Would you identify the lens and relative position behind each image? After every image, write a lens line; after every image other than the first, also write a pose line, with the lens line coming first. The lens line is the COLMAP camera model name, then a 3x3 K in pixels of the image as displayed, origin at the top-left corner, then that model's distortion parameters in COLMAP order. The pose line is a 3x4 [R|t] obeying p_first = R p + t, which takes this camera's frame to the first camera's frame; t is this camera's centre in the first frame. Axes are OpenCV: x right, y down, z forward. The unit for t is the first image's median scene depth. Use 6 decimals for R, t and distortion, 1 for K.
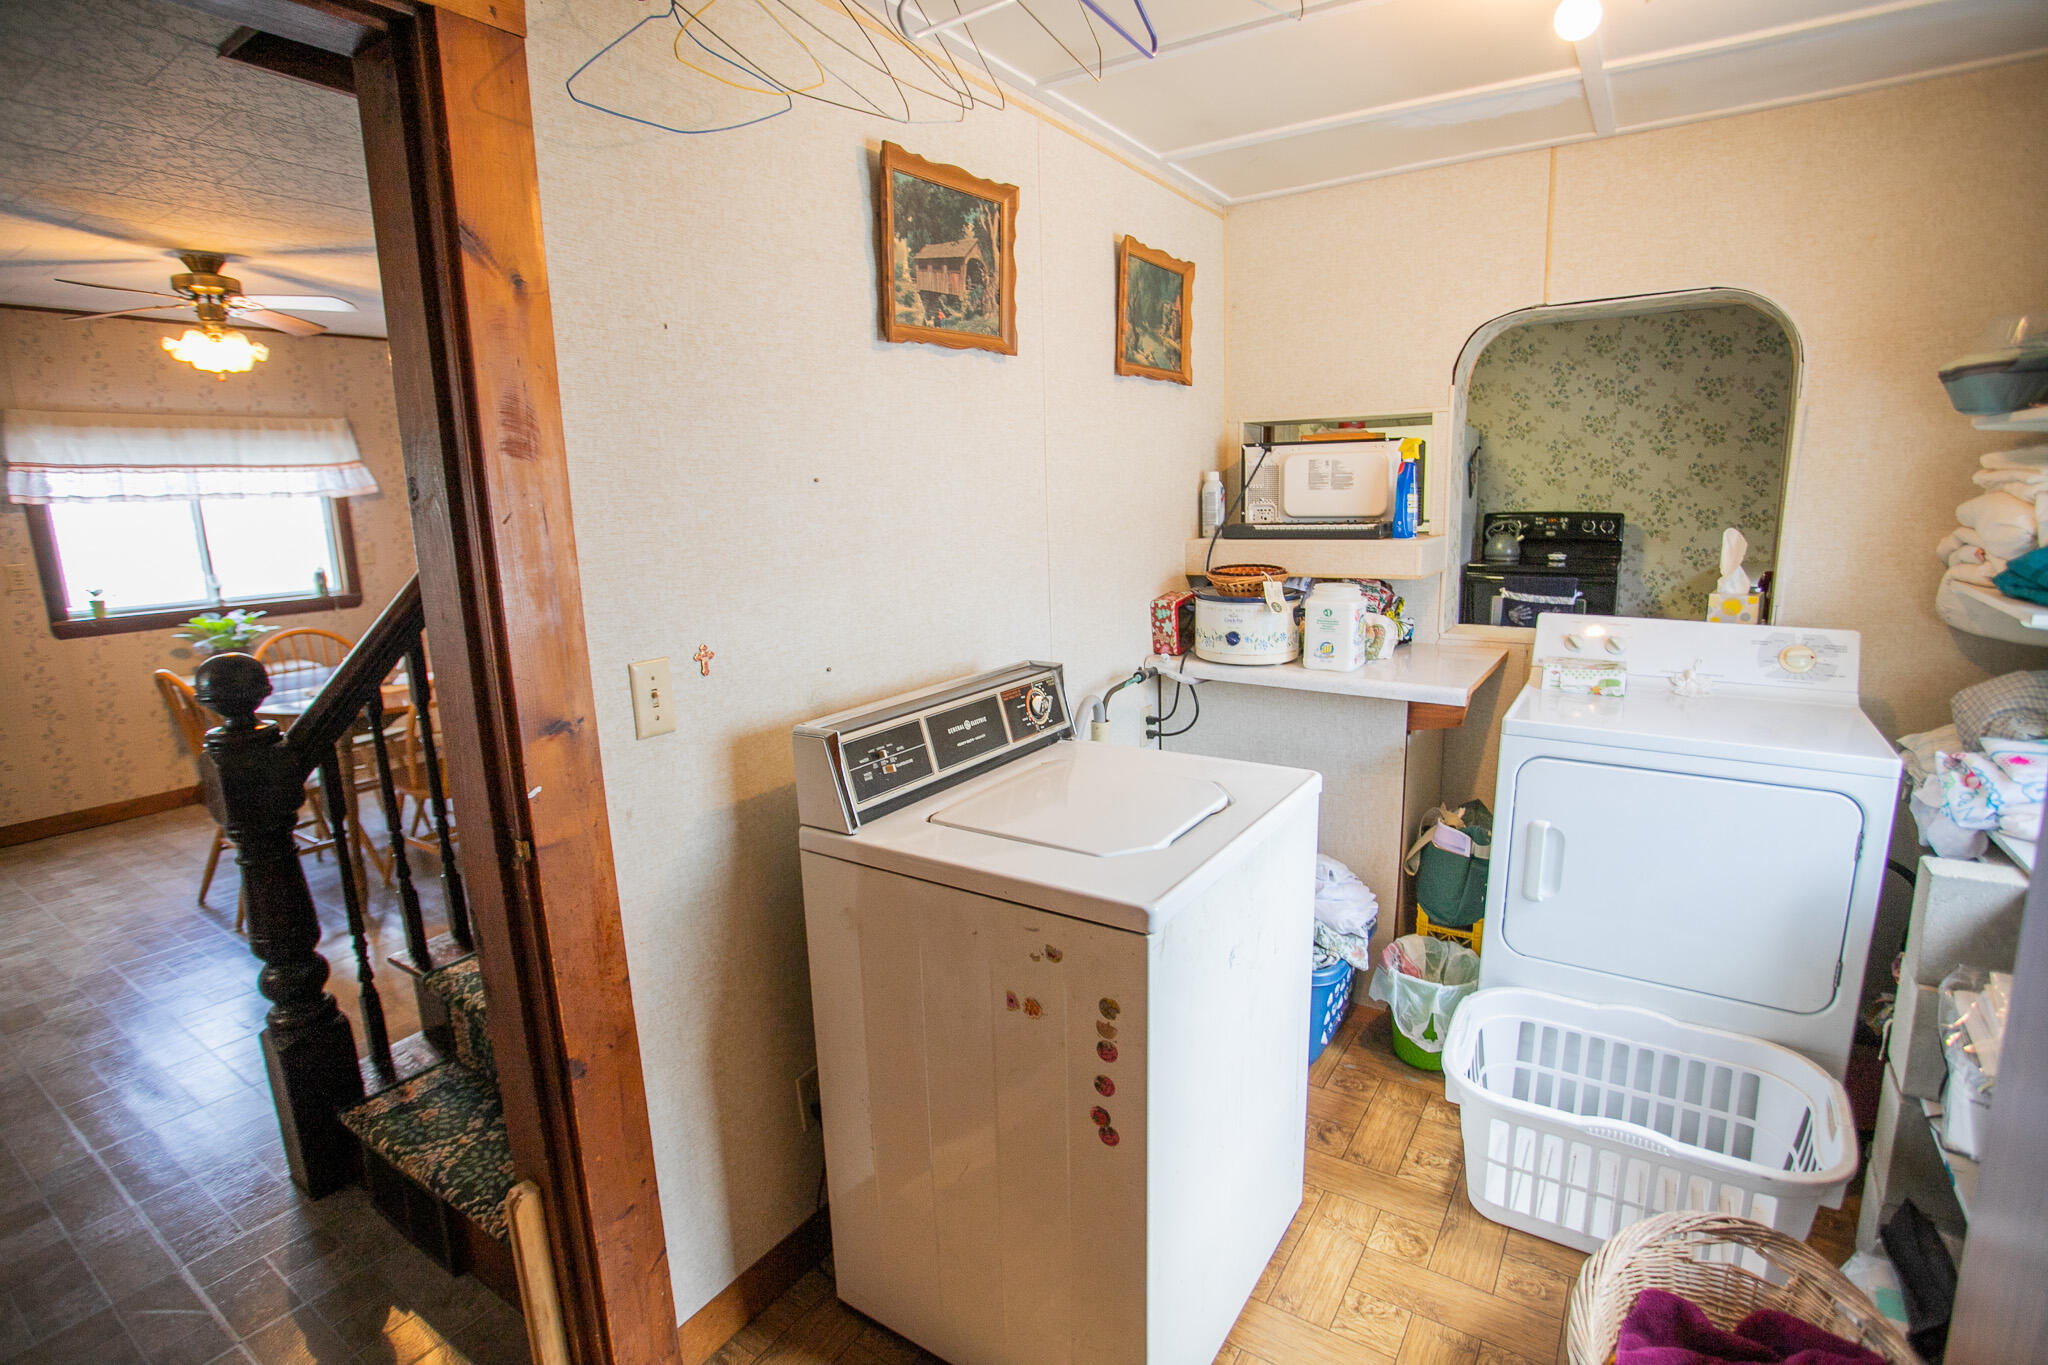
lens RADIAL K [[990.3, 0, 1026.2], [0, 990.3, 679.7], [0, 0, 1]] dist [-0.061427, 0.022082]
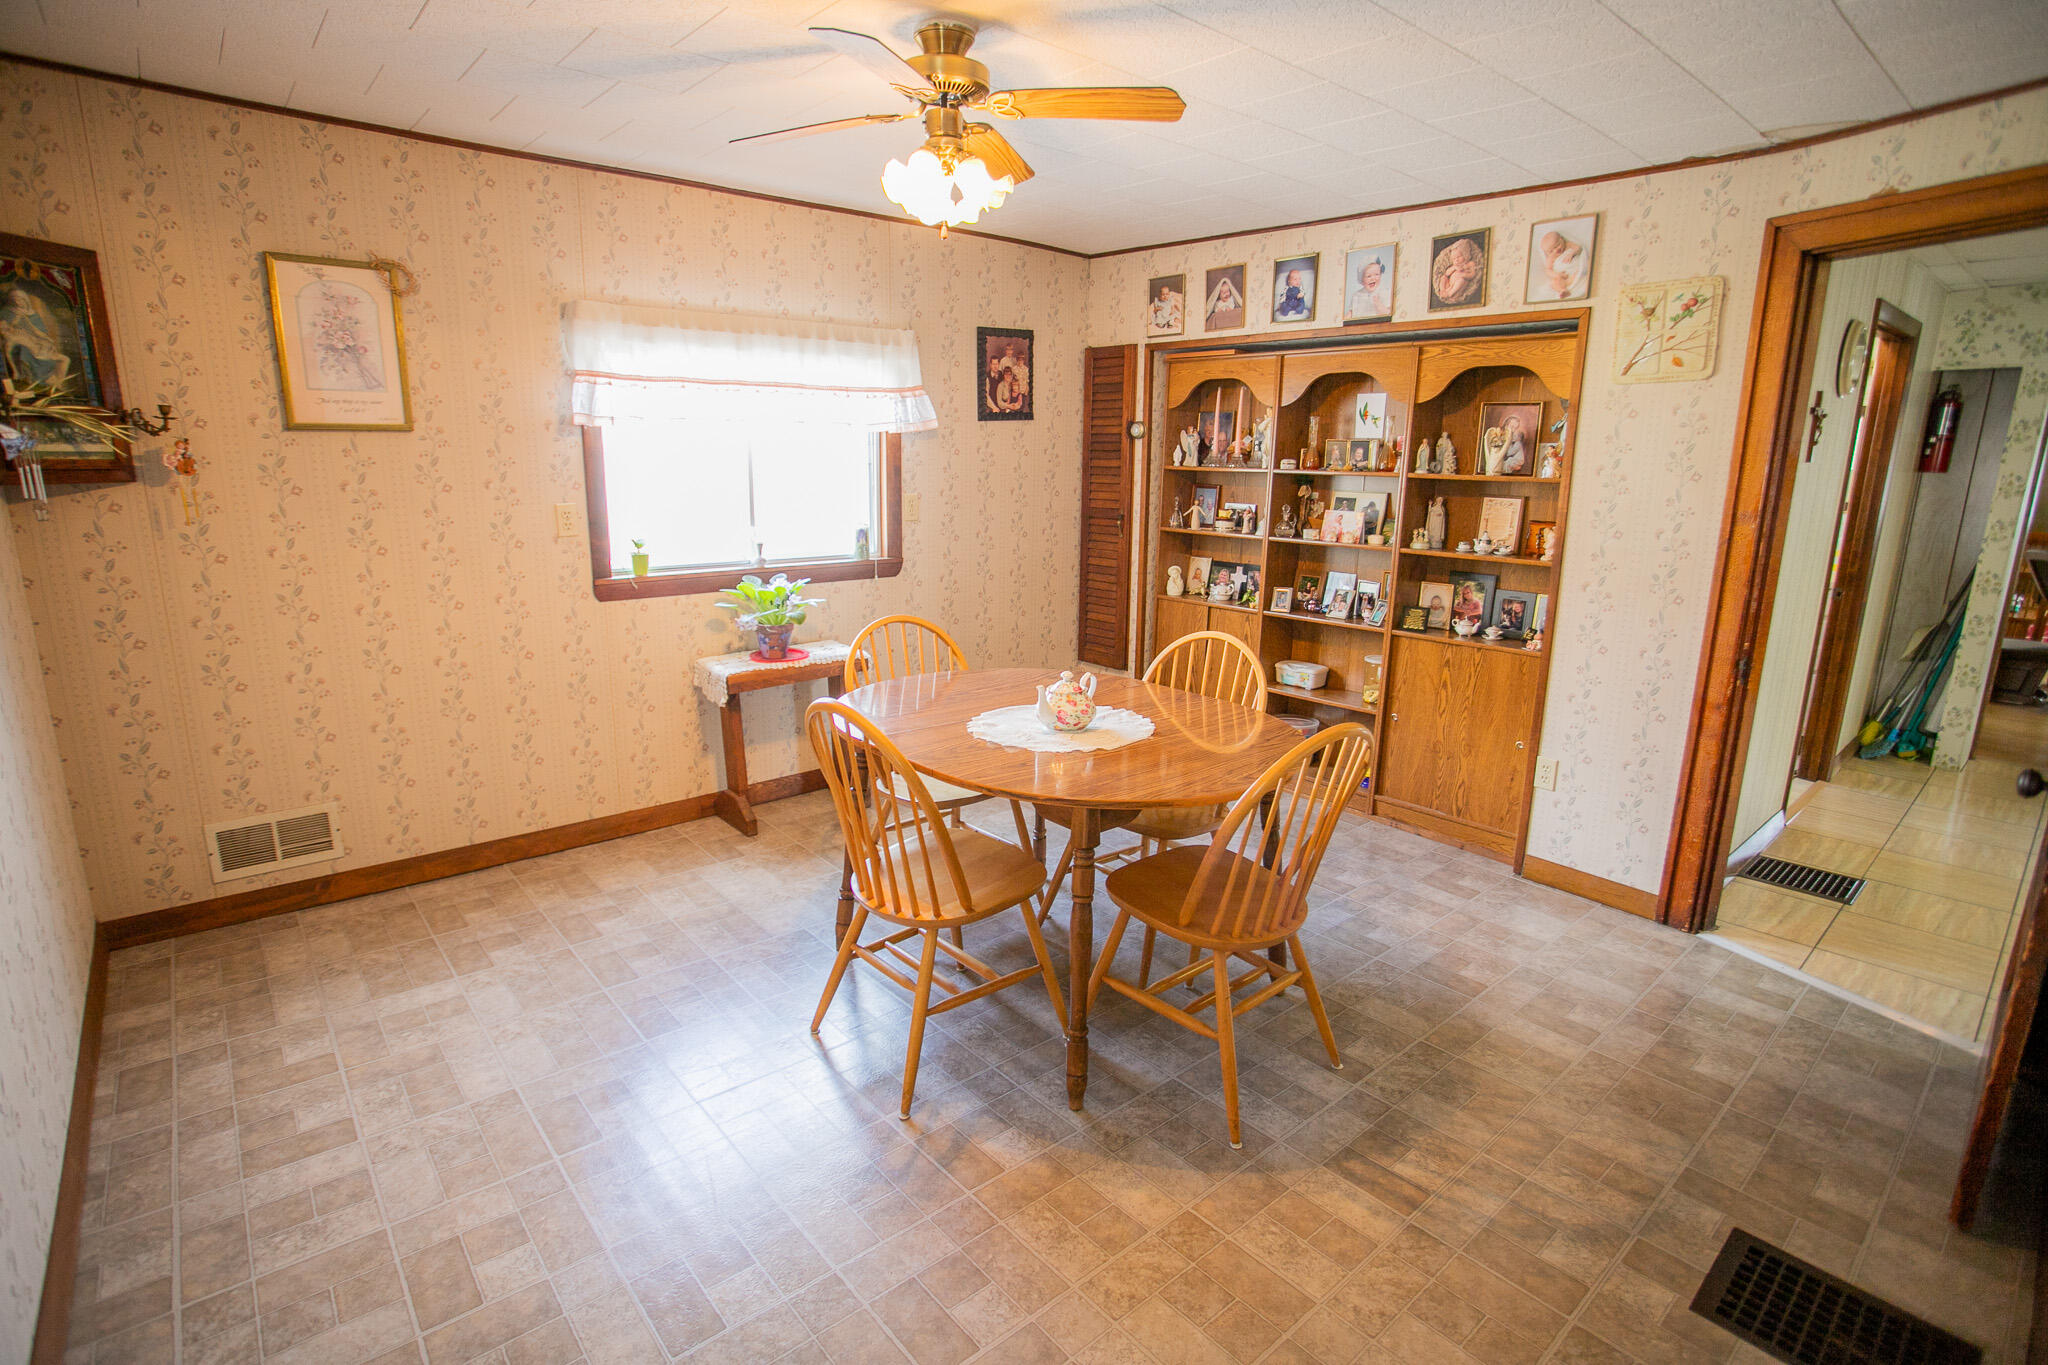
lens RADIAL K [[990.3, 0, 1017.2], [0, 990.3, 676.0], [0, 0, 1]] dist [-0.061427, 0.022082]
pose [[0.961877, 0.100567, -0.254319, -0.760098], [-0.091760, 0.994705, 0.046290, -0.080243], [0.257627, -0.021189, 0.966012, 0.494799]]
